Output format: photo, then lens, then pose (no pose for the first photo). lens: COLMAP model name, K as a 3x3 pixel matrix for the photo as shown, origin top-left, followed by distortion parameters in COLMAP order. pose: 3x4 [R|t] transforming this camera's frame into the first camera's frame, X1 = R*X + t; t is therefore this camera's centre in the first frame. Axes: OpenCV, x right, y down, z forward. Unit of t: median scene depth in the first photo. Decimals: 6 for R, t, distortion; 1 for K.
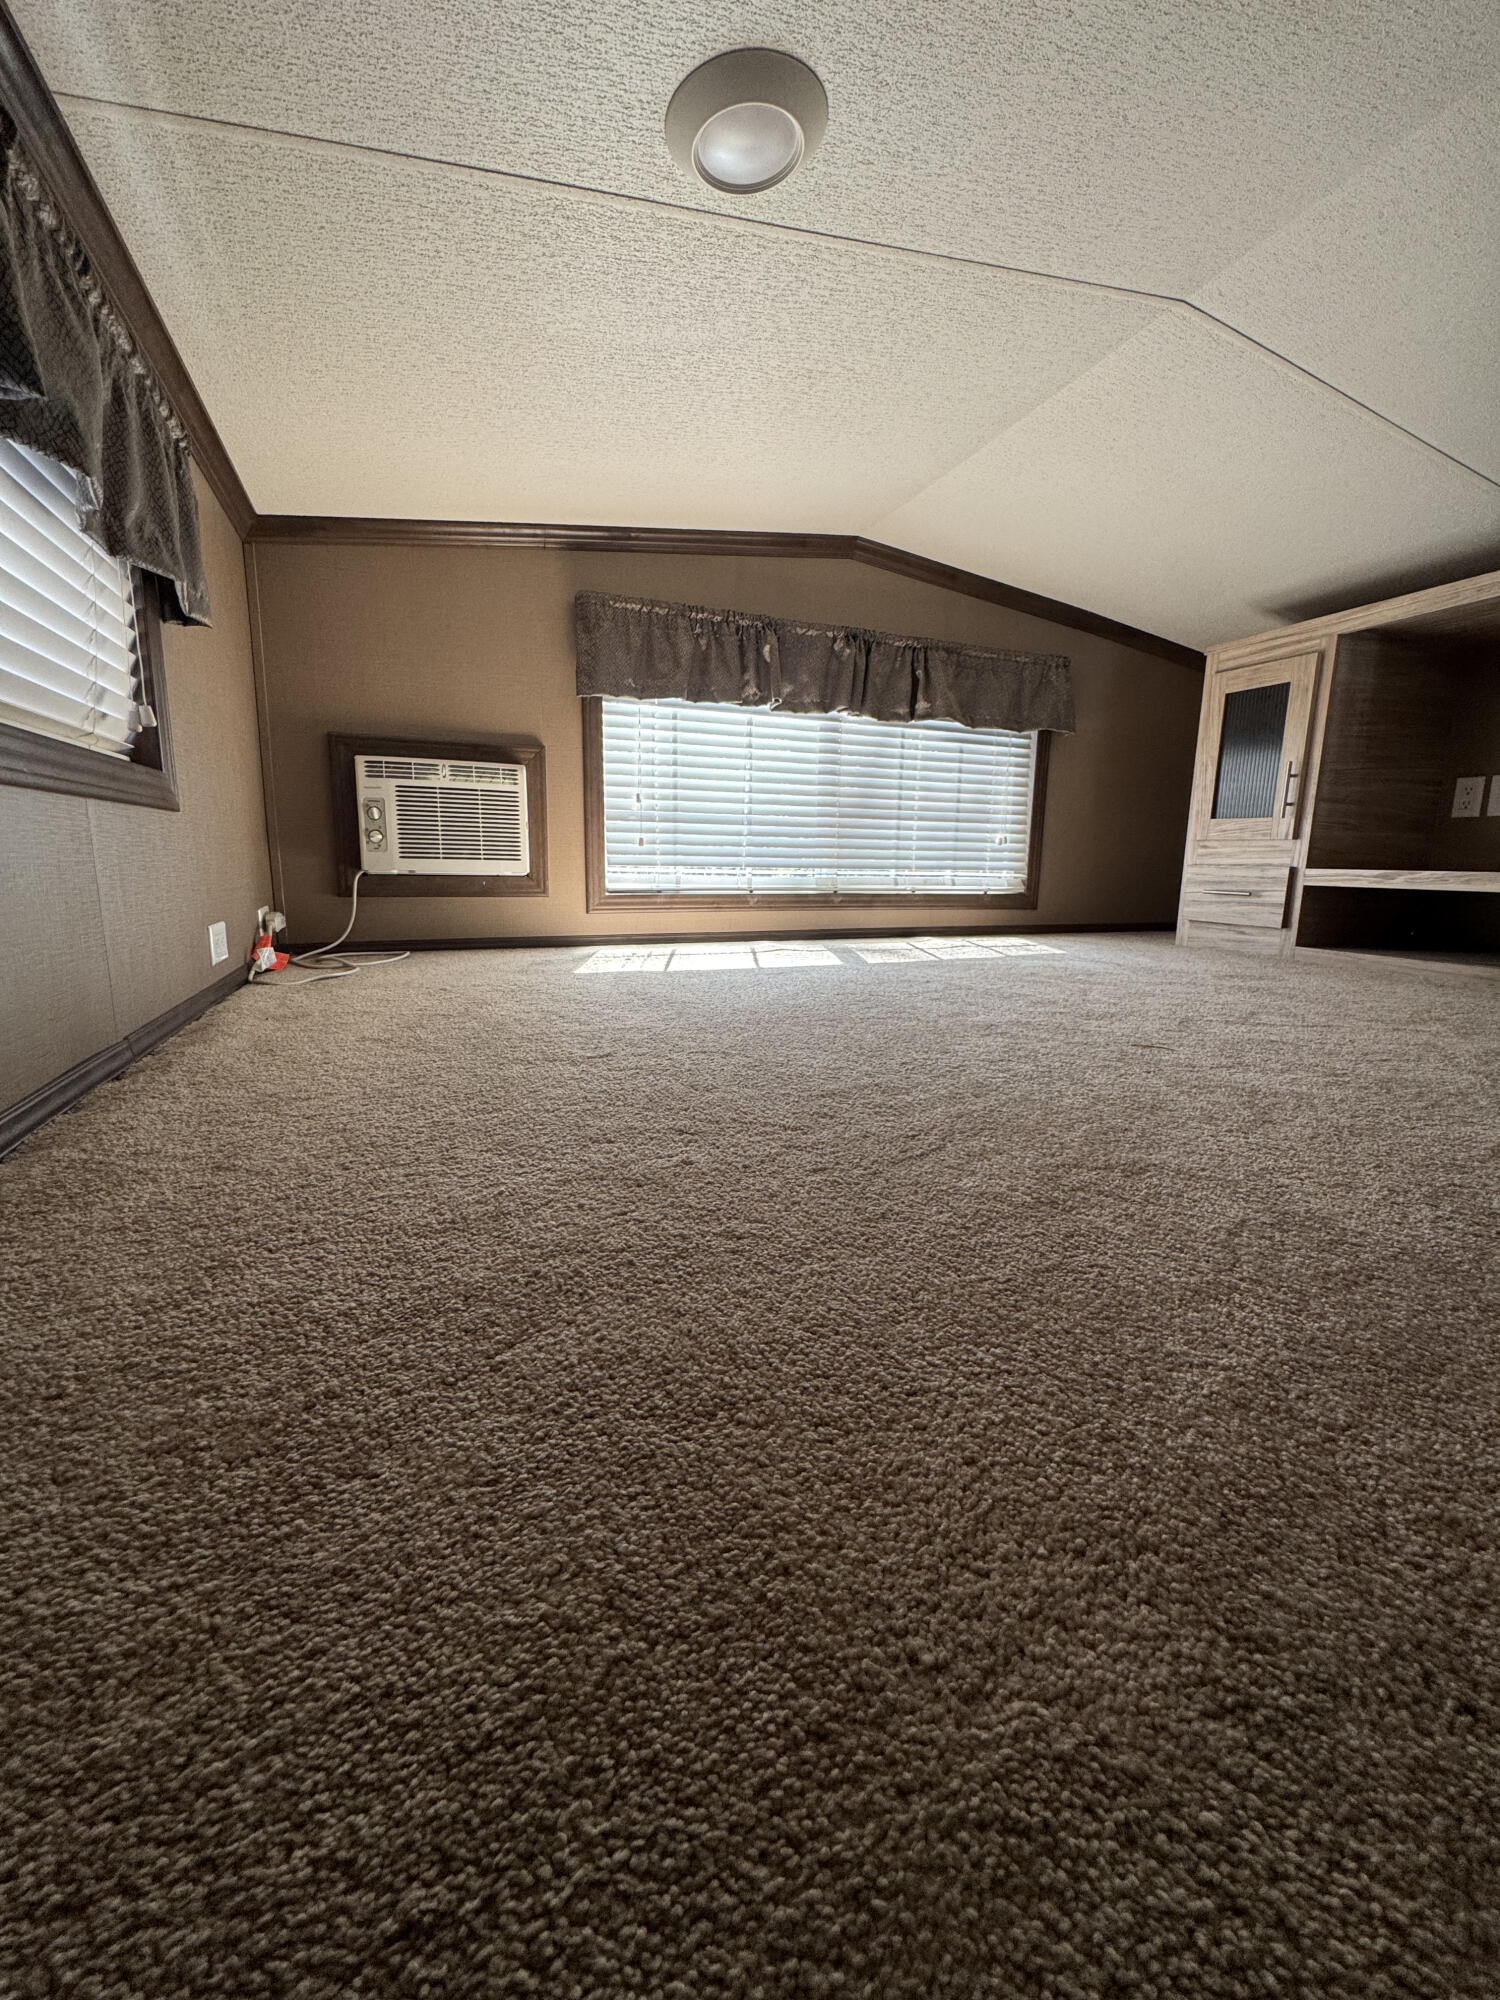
lens RADIAL K [[793.0, 0, 750.5], [0, 793.0, 1002.8], [0, 0, 1]] dist [-0.004834, 0.000700]
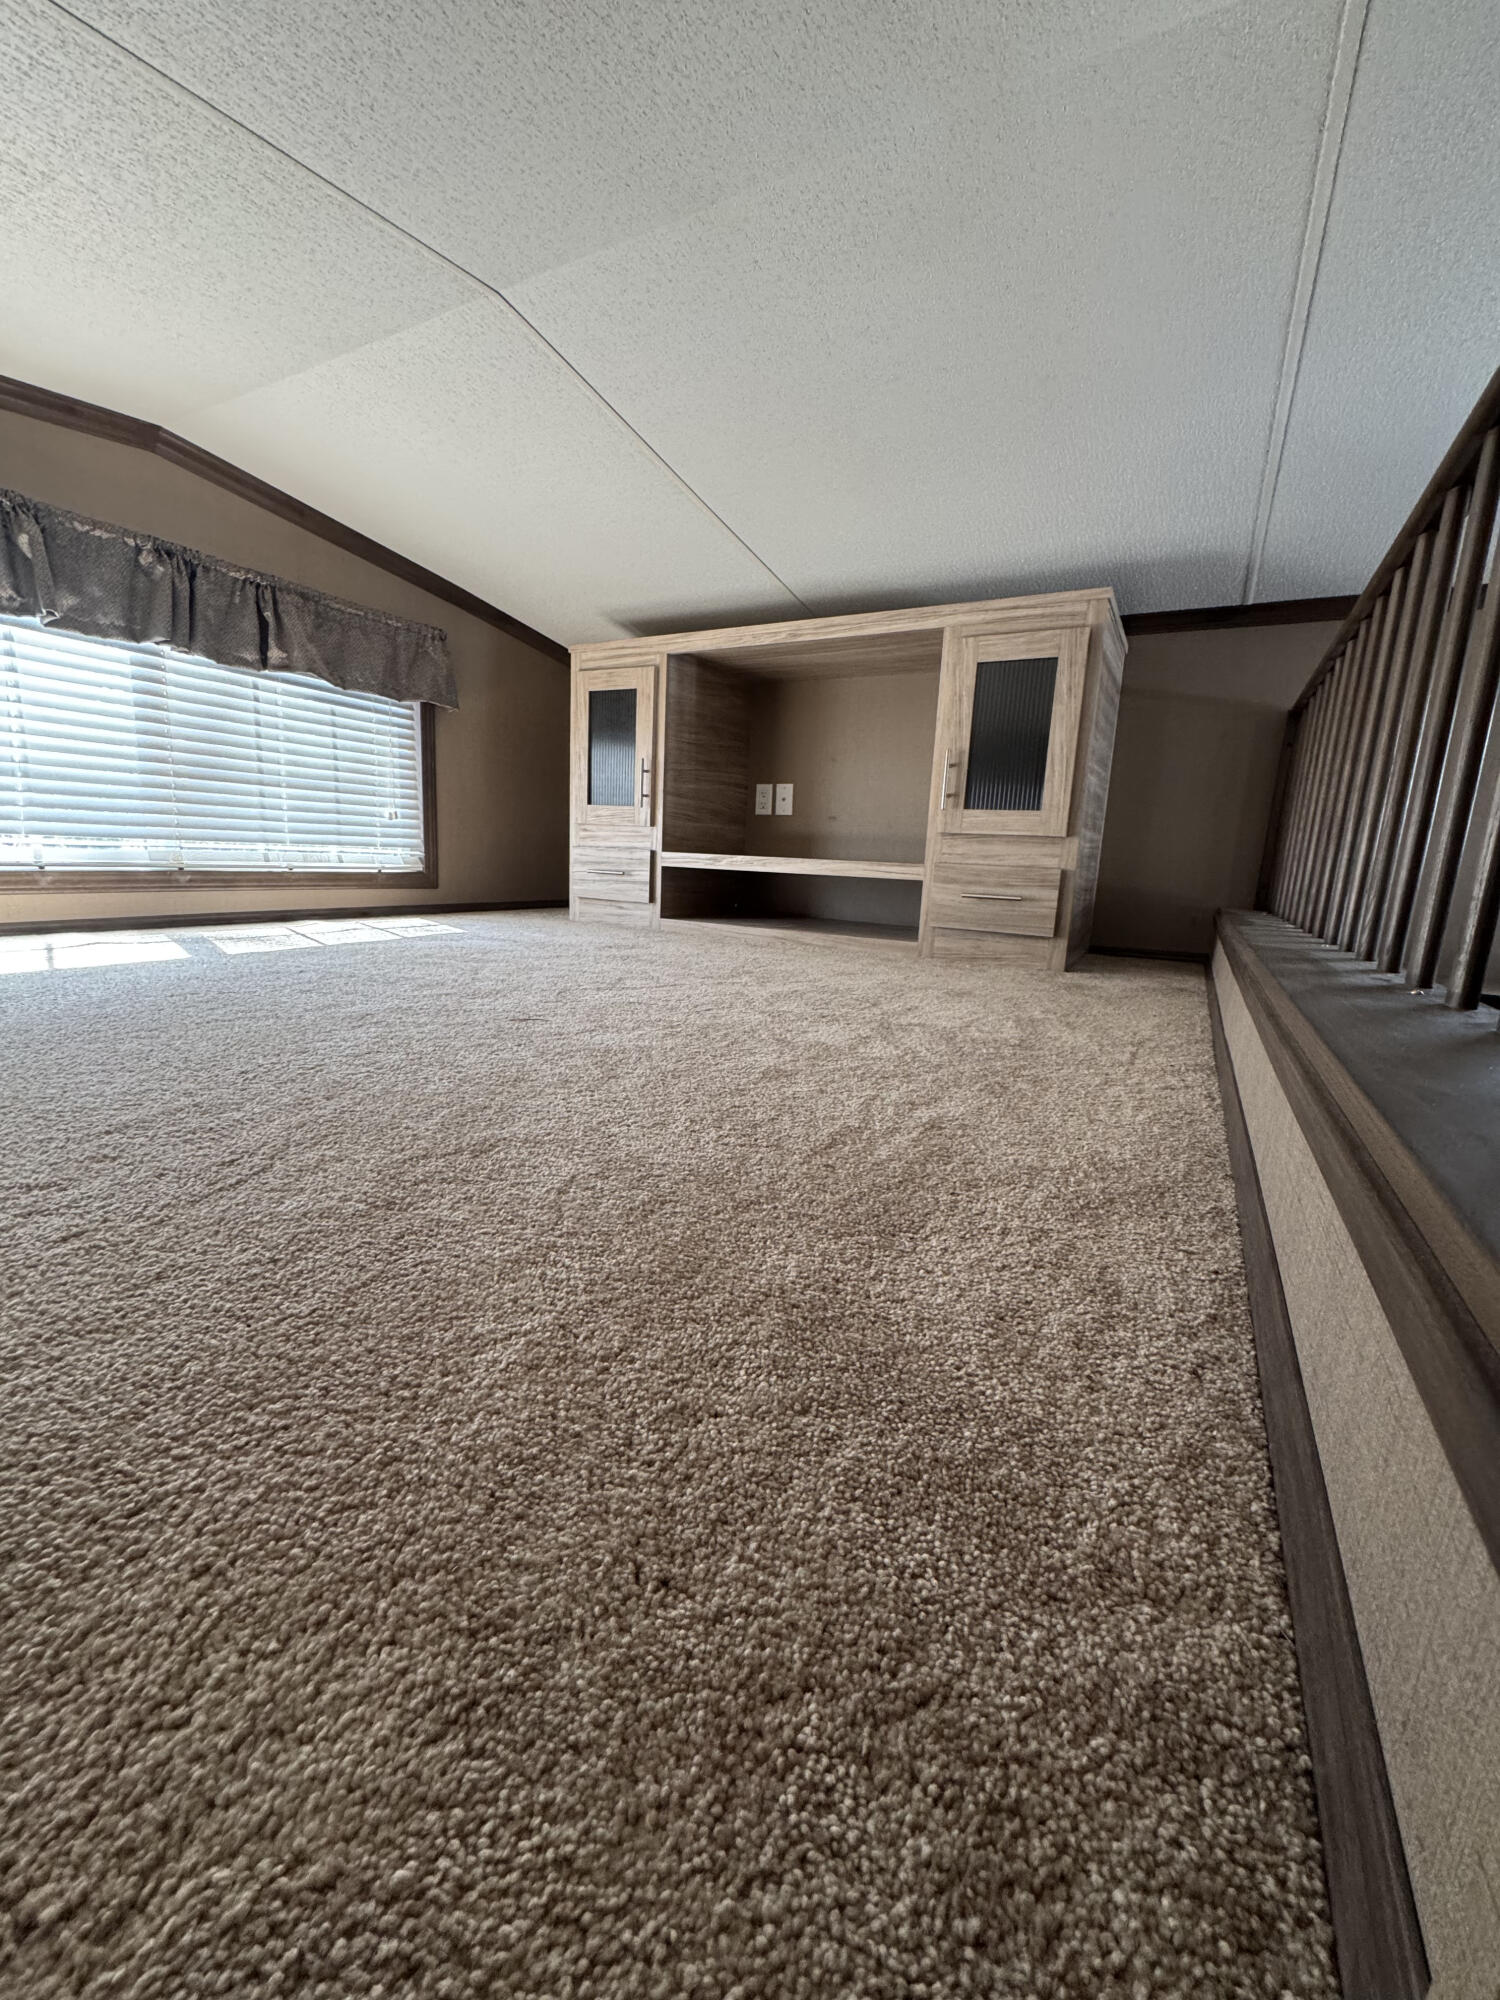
lens RADIAL K [[793.0, 0, 750.3], [0, 793.0, 1002.2], [0, 0, 1]] dist [-0.004834, 0.000700]
pose [[0.774387, -0.096969, 0.625237, 0.123412], [0.081105, 0.995247, 0.053901, 0.000232], [-0.627492, 0.008970, 0.778571, 0.004860]]
